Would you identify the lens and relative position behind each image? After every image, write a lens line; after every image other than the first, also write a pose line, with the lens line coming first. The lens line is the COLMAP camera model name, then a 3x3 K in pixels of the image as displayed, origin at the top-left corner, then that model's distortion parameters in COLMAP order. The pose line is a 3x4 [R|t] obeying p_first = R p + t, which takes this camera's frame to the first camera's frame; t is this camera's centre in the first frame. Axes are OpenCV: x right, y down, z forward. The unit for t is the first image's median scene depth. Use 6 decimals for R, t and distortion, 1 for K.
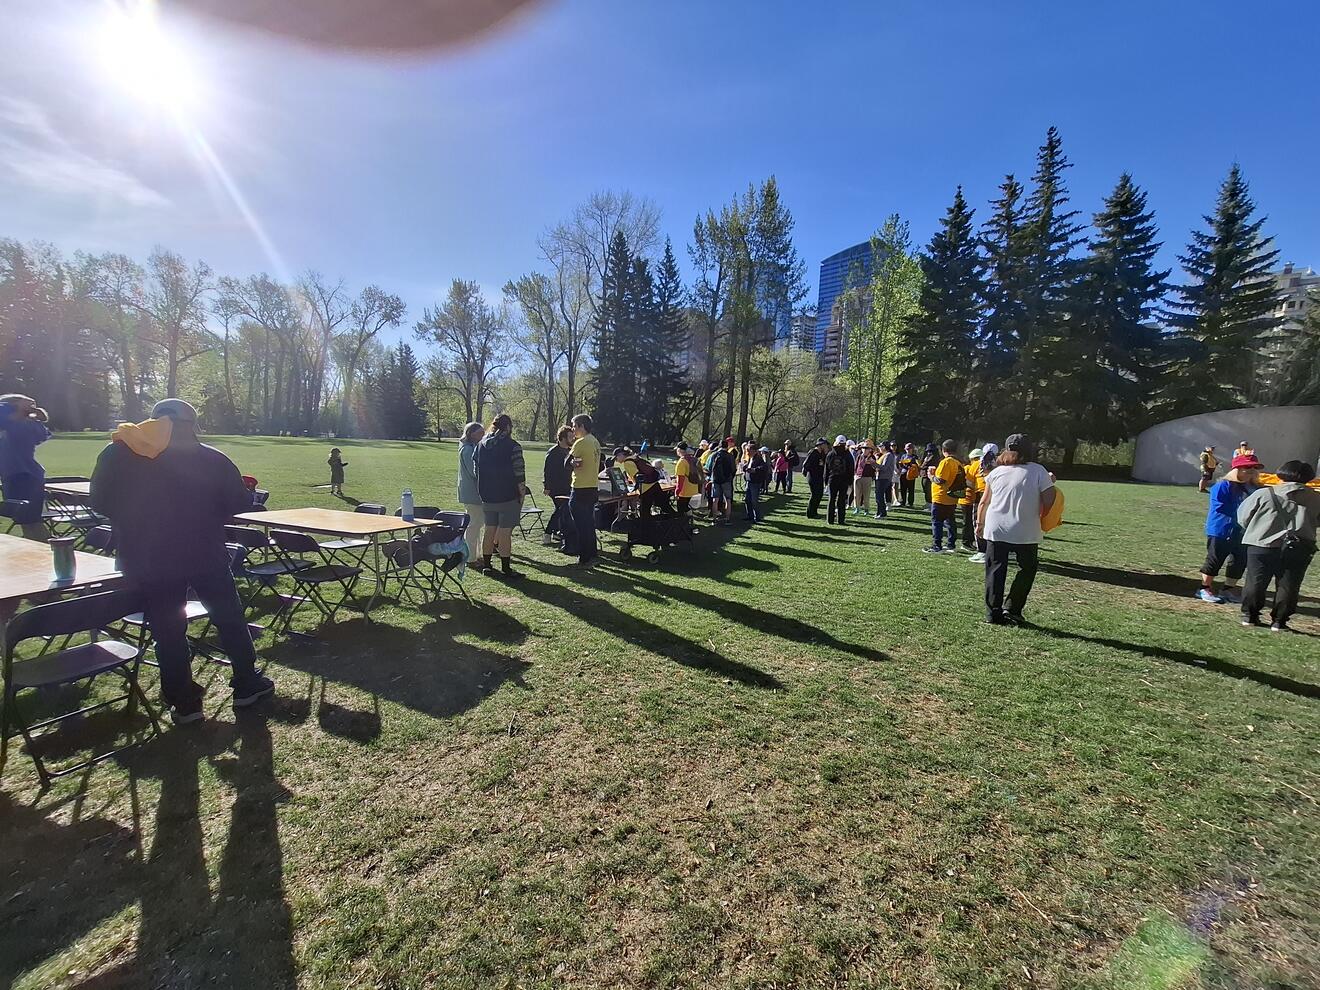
lens RADIAL K [[513.9, 0, 660.9], [0, 513.9, 498.0], [0, 0, 1]] dist [-0.010846, 0.002207]
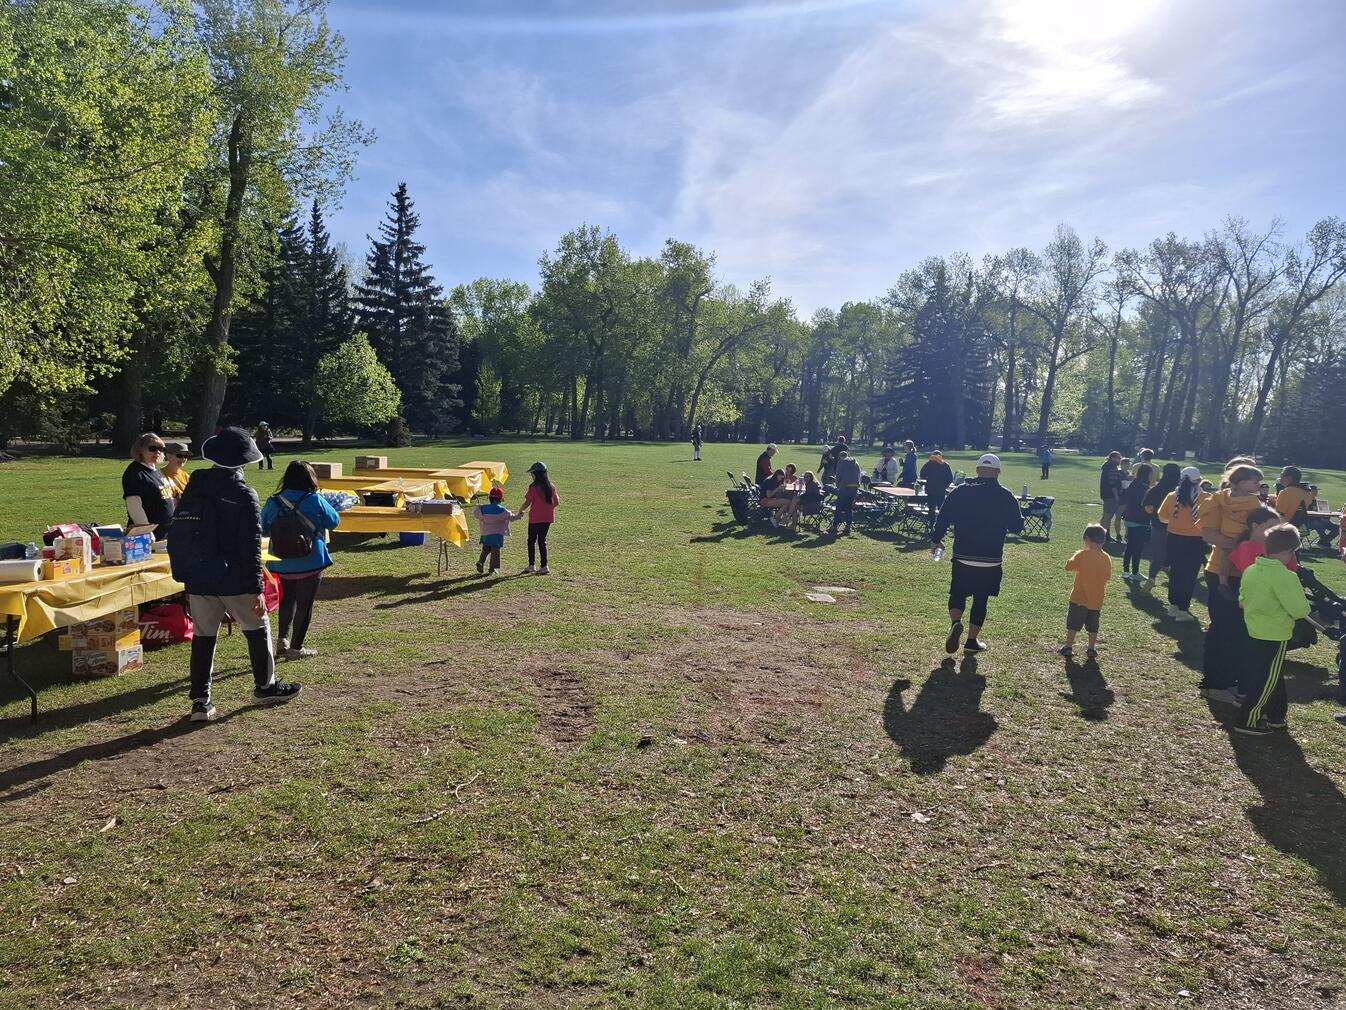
lens RADIAL K [[938.5, 0, 681.8], [0, 938.5, 514.1], [0, 0, 1]] dist [0.111203, -0.142617]
pose [[0.417815, 0.070478, -0.905794, 0.453297], [-0.130523, 0.991301, 0.016924, 0.046392], [0.899107, 0.111156, 0.423379, -0.367019]]
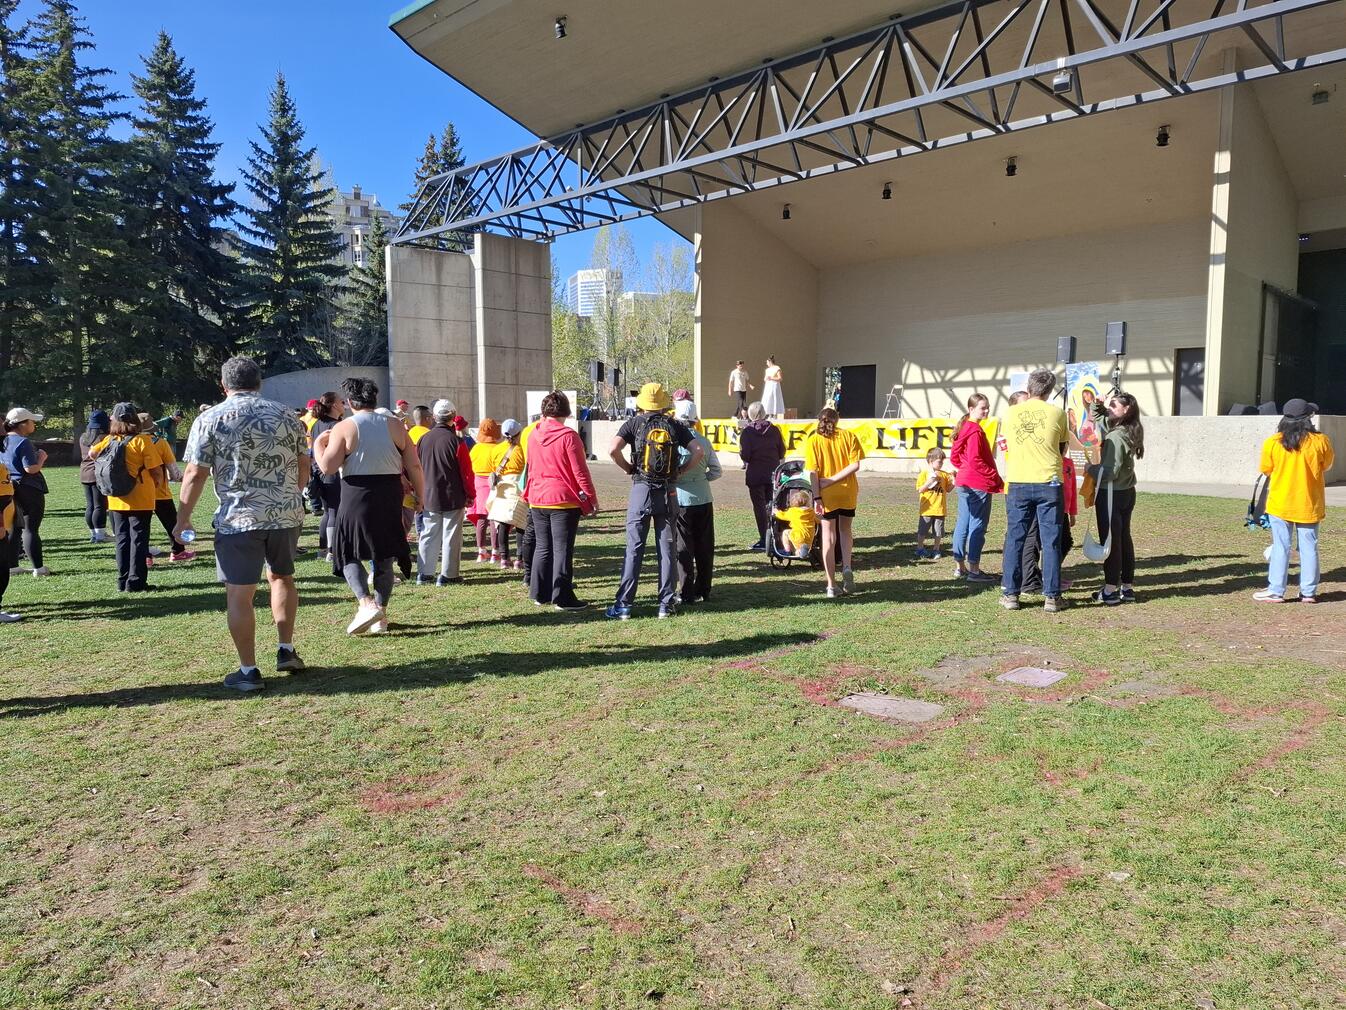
lens RADIAL K [[933.7, 0, 671.6], [0, 933.7, 493.1], [0, 0, 1]] dist [0.101355, -0.126285]
pose [[0.385713, -0.099234, 0.917266, -0.120210], [0.118076, 0.991333, 0.057596, 0.013894], [-0.915032, 0.086091, 0.394088, -0.140502]]
